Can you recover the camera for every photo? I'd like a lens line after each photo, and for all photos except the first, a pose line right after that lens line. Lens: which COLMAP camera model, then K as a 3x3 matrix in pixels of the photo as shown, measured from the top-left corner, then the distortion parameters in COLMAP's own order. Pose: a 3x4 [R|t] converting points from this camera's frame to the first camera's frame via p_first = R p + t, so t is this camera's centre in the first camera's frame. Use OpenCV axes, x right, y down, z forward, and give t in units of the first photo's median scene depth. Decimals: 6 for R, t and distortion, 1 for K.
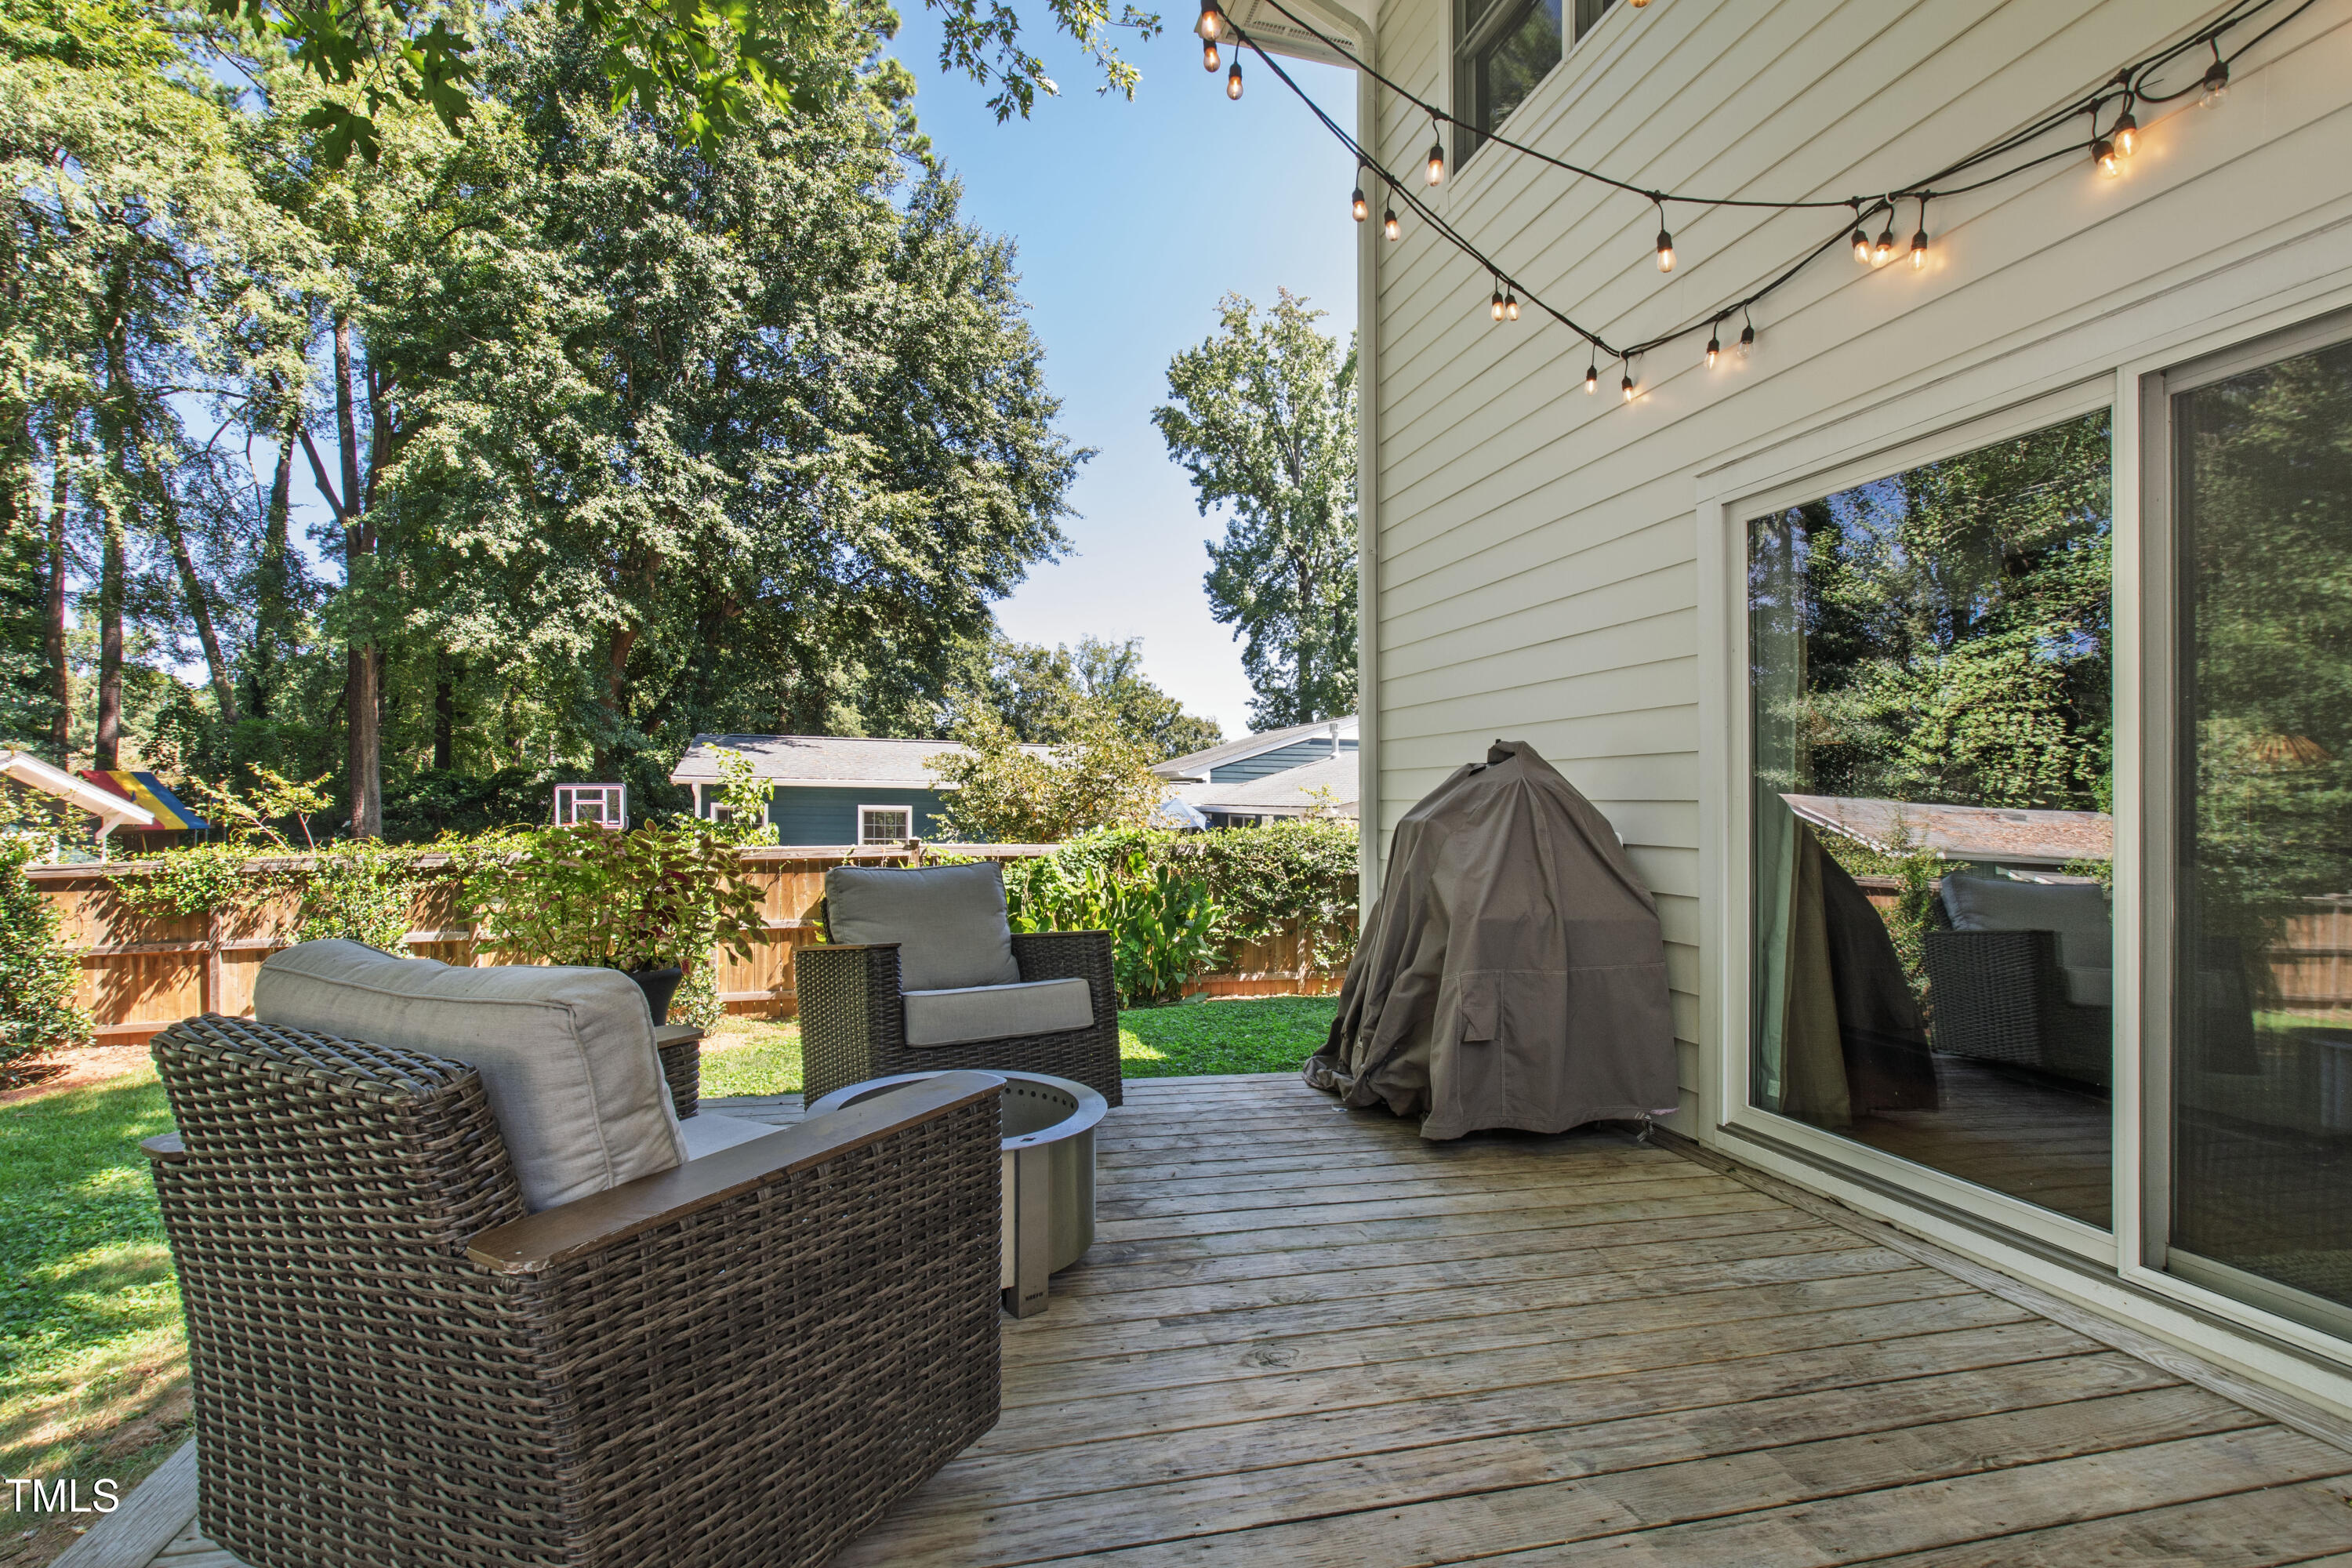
lens RADIAL K [[1051.4, 0, 1171.4], [0, 1051.4, 796.4], [0, 0, 1]] dist [-0.007556, 0.005165]
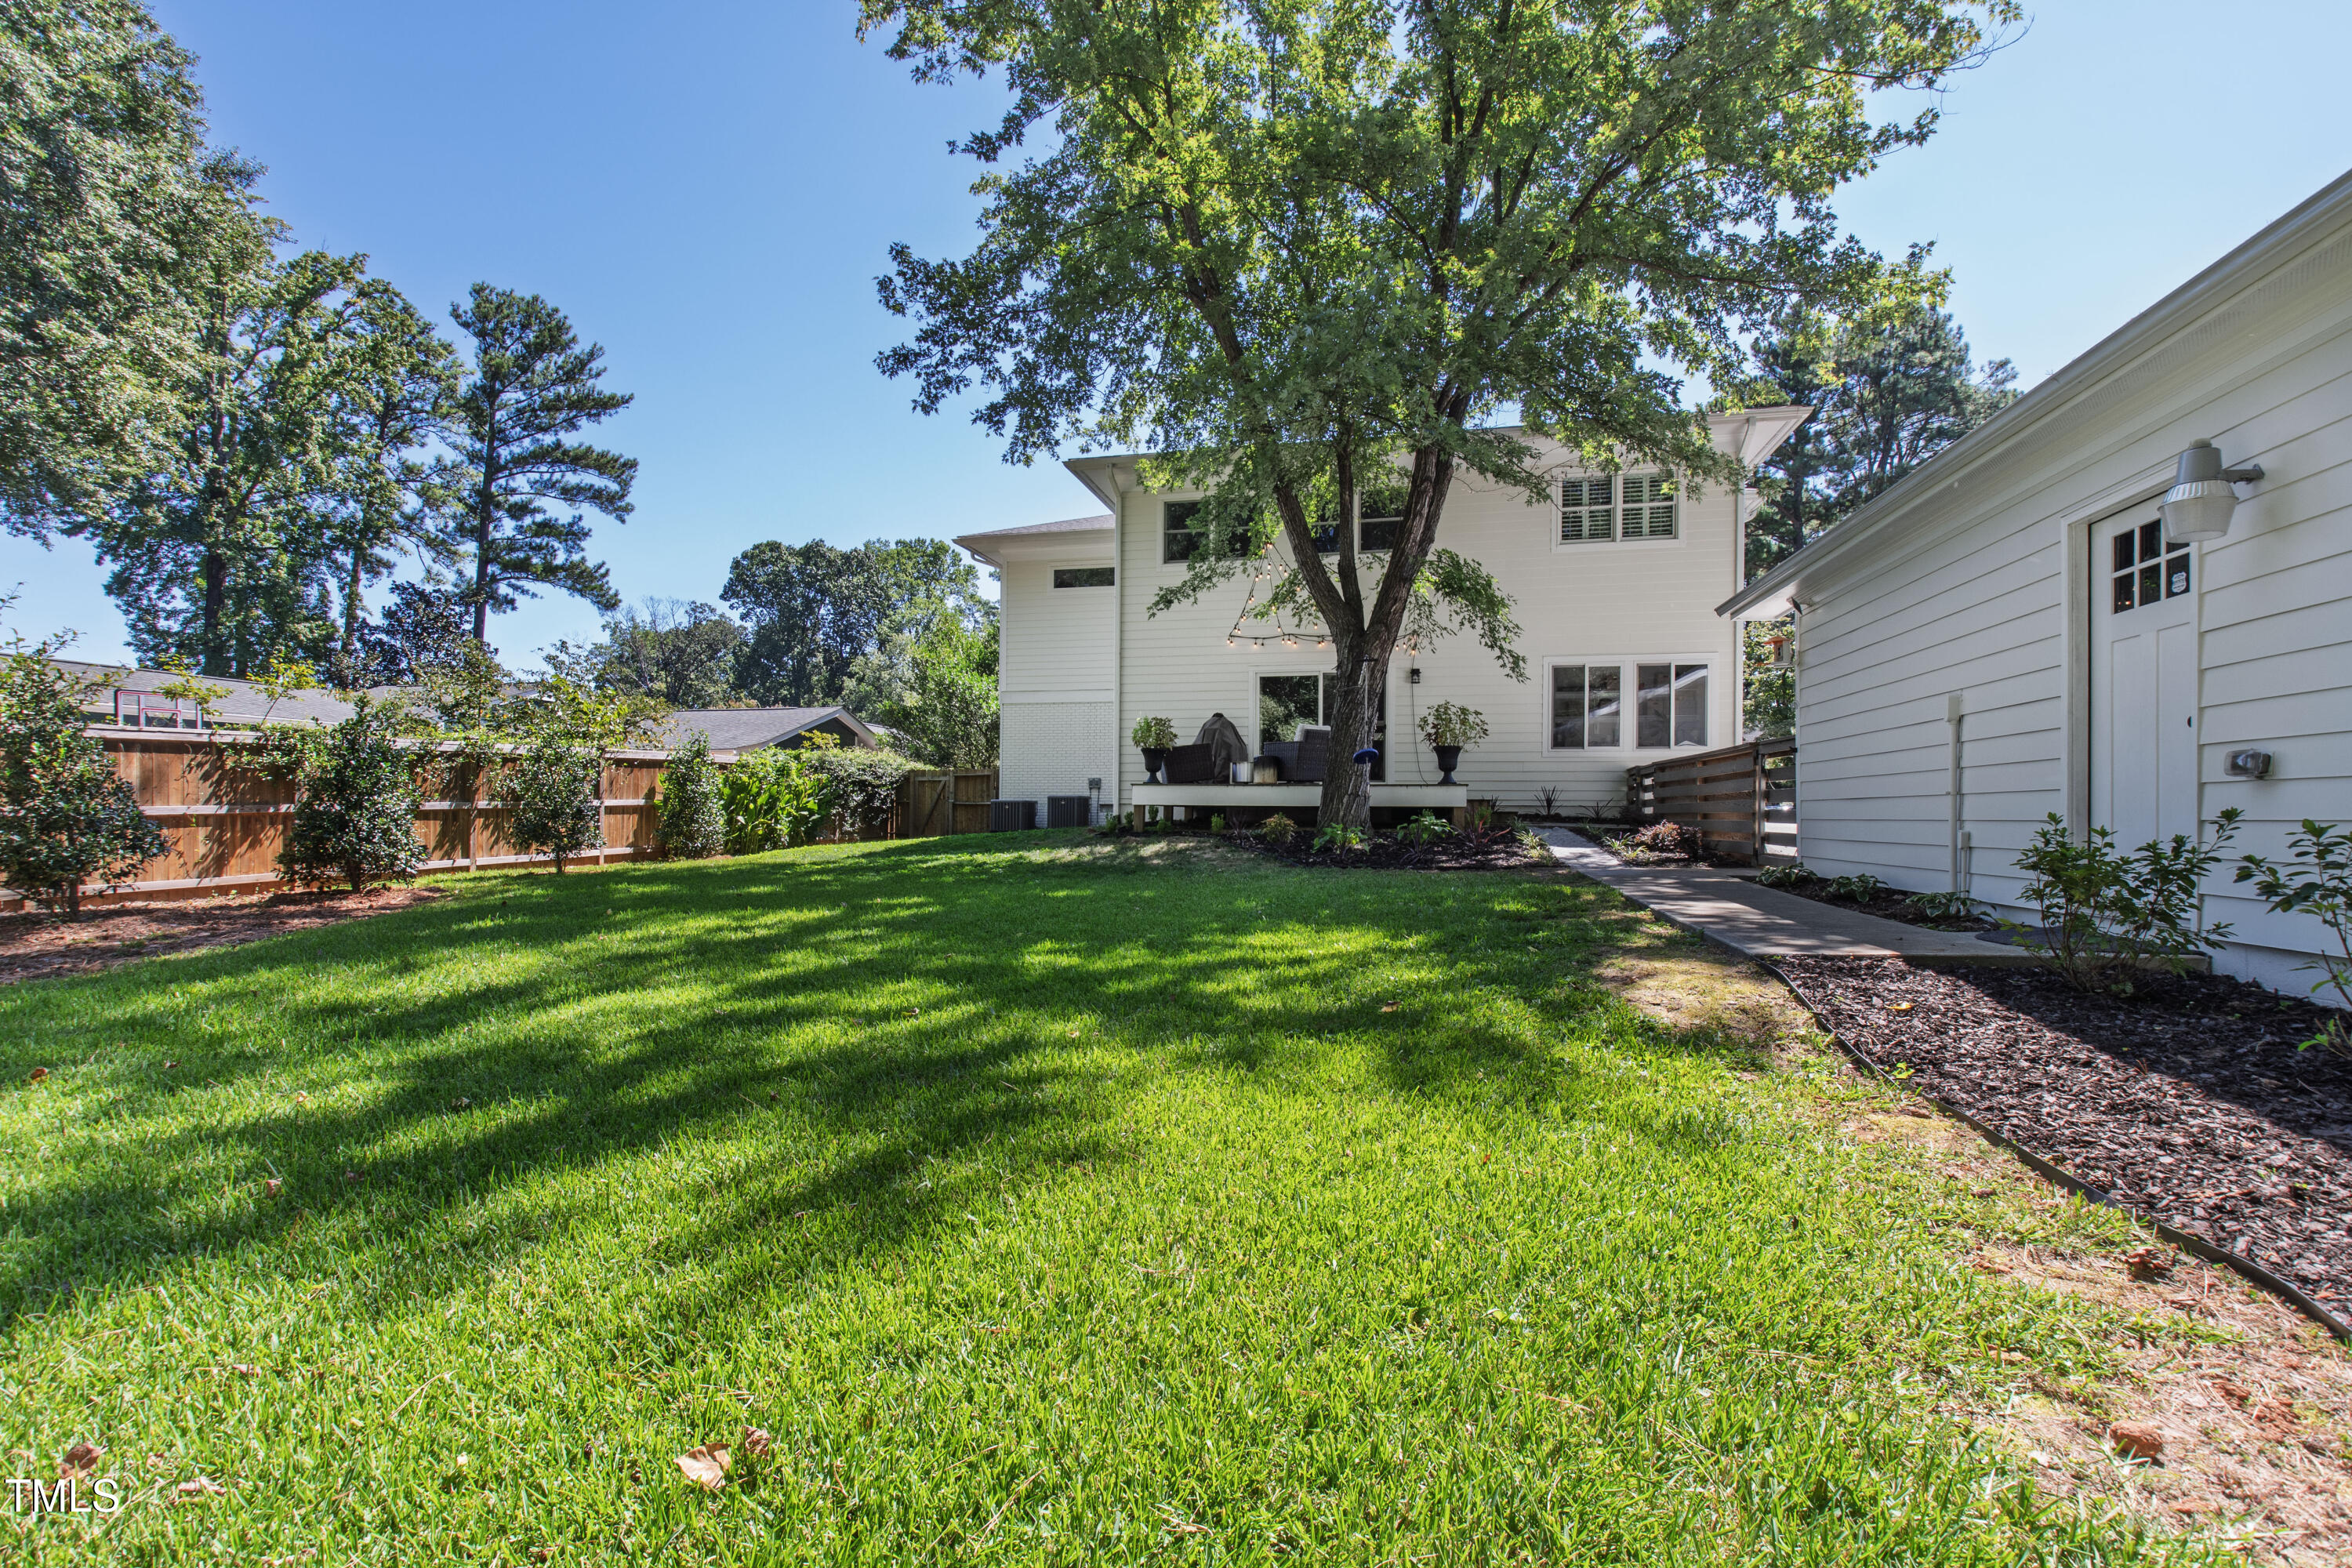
lens RADIAL K [[1051.4, 0, 1182.0], [0, 1051.4, 797.6], [0, 0, 1]] dist [-0.007556, 0.005165]
pose [[0.475979, 0.008498, 0.879415, -1.493697], [-0.008614, 0.999950, -0.005000, 0.130920], [-0.879414, -0.005195, 0.476029, -0.412163]]
